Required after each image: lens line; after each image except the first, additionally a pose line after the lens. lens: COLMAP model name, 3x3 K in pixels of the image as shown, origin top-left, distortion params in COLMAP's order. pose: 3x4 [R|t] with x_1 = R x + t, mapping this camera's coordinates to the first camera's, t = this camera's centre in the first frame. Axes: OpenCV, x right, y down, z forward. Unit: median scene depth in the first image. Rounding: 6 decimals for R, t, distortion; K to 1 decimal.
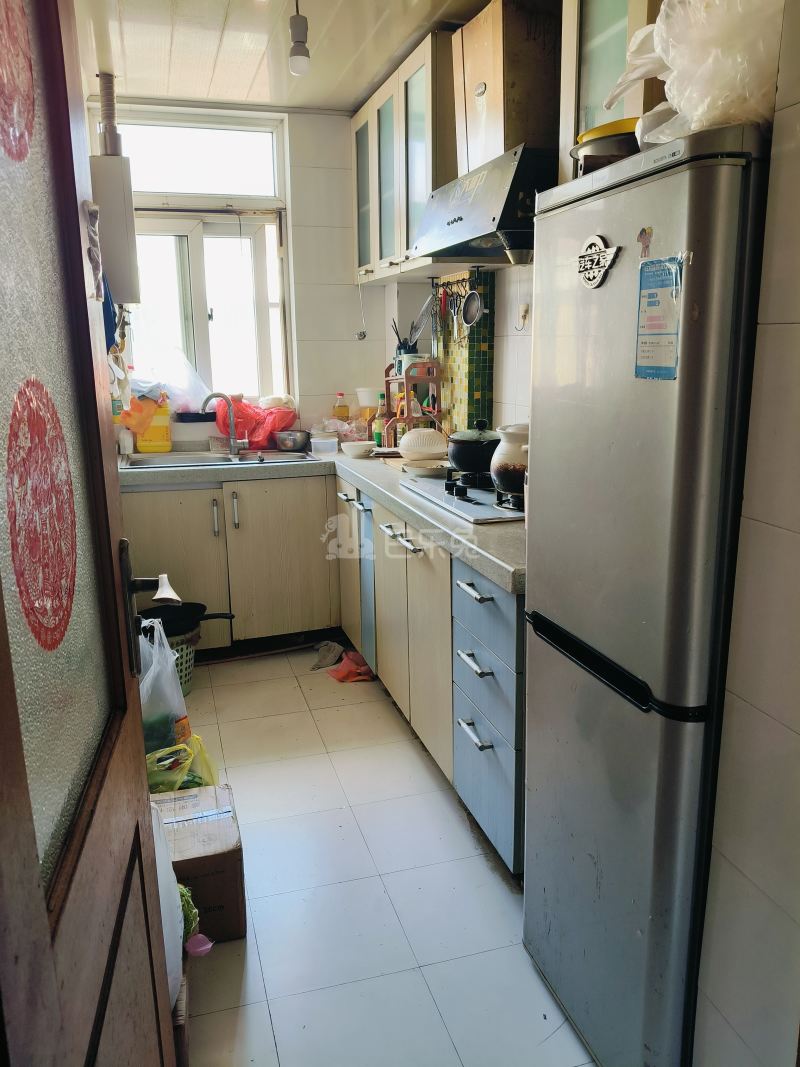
lens RADIAL K [[812.7, 0, 399.8], [0, 812.7, 540.0], [0, 0, 1]] dist [0.021612, -0.065980]
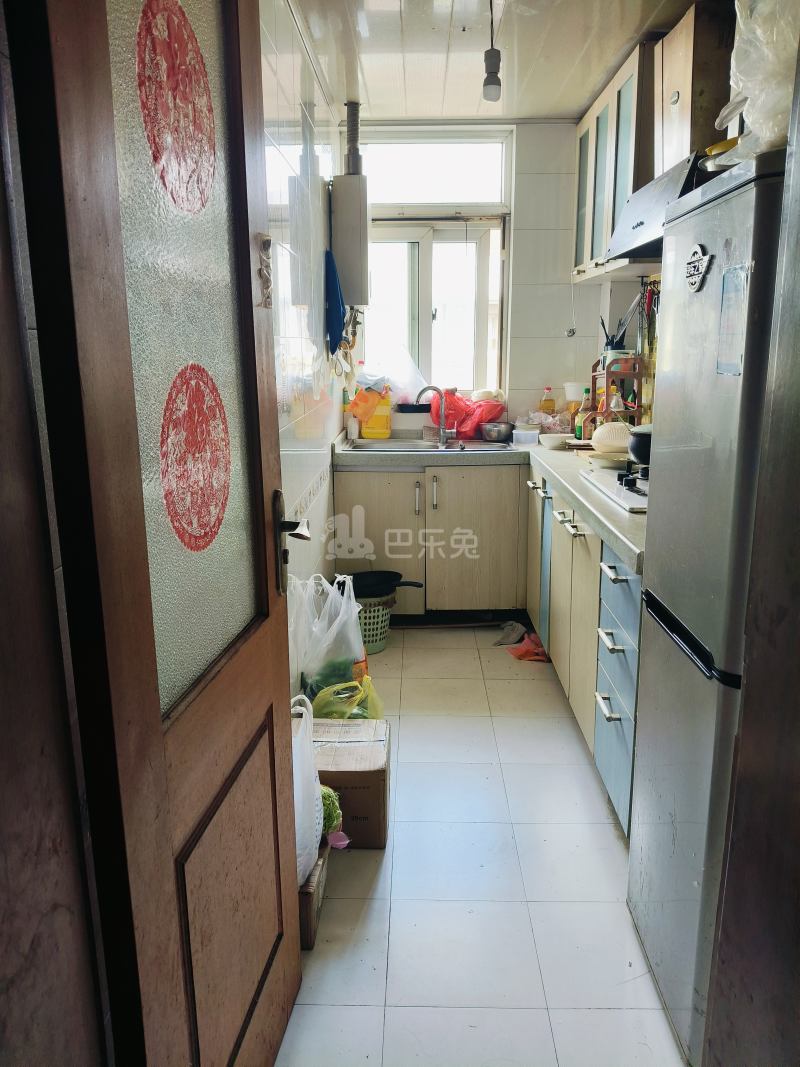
lens RADIAL K [[812.7, 0, 391.8], [0, 812.7, 542.5], [0, 0, 1]] dist [0.021612, -0.065980]
pose [[0.948704, 0.079820, -0.305925, 0.104707], [-0.077707, 0.996793, 0.019101, 0.019154], [0.306469, 0.005651, 0.951864, -0.084203]]
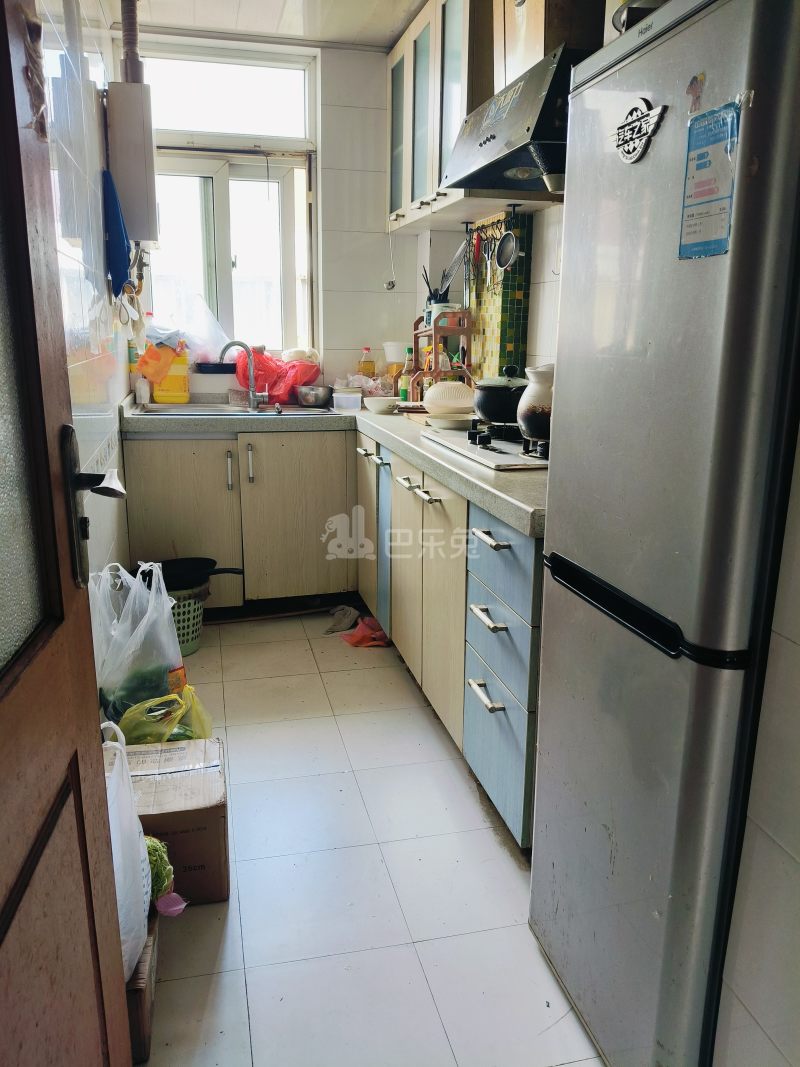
lens RADIAL K [[812.7, 0, 401.4], [0, 812.7, 544.0], [0, 0, 1]] dist [0.021612, -0.065980]
pose [[0.998487, 0.036122, -0.041471, 0.022195], [-0.035264, 0.999152, 0.021239, 0.039918], [0.042203, -0.019744, 0.998914, 0.064614]]
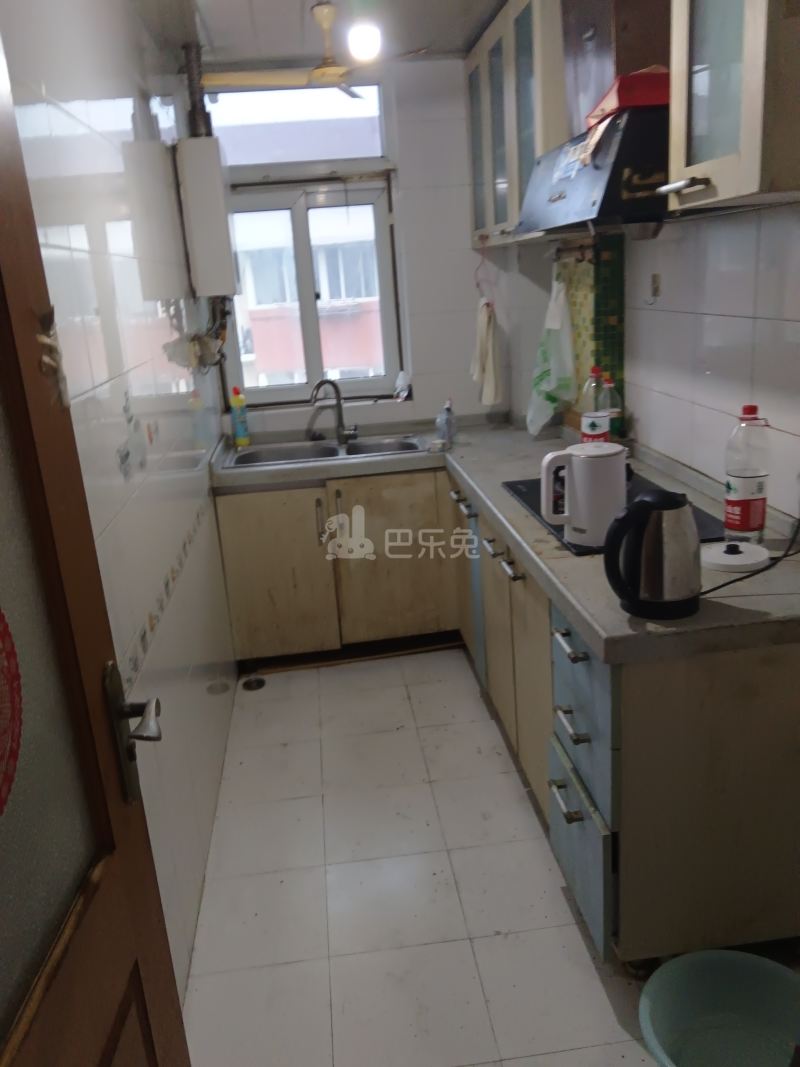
lens RADIAL K [[855.9, 0, 385.5], [0, 855.9, 532.6], [0, 0, 1]] dist [0.026246, -0.041269]
pose [[0.978284, -0.001625, -0.207263, 0.068356], [0.014099, 0.998175, 0.058724, -0.084414], [0.206789, -0.060371, 0.976521, 0.054932]]
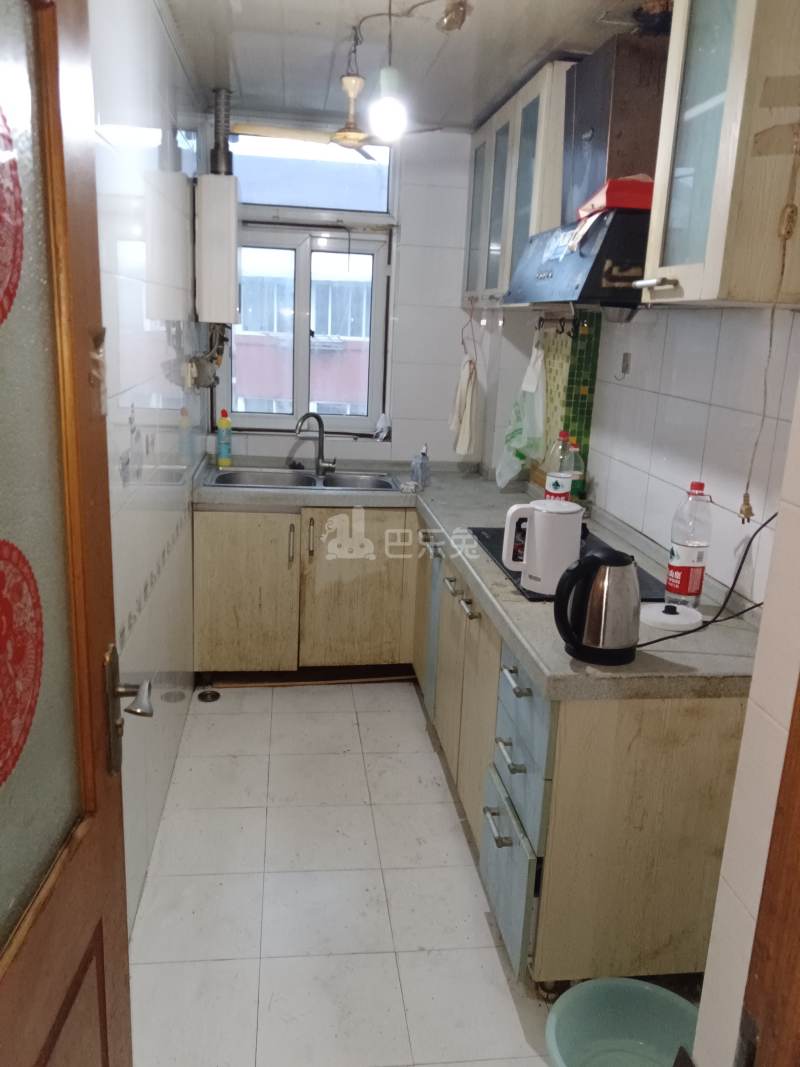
lens RADIAL K [[855.9, 0, 388.0], [0, 855.9, 532.5], [0, 0, 1]] dist [0.026246, -0.041269]
pose [[0.982307, 0.096201, -0.160683, 0.068251], [-0.095483, 0.995356, 0.012204, -0.079807], [0.161111, 0.003354, 0.986931, -0.005931]]
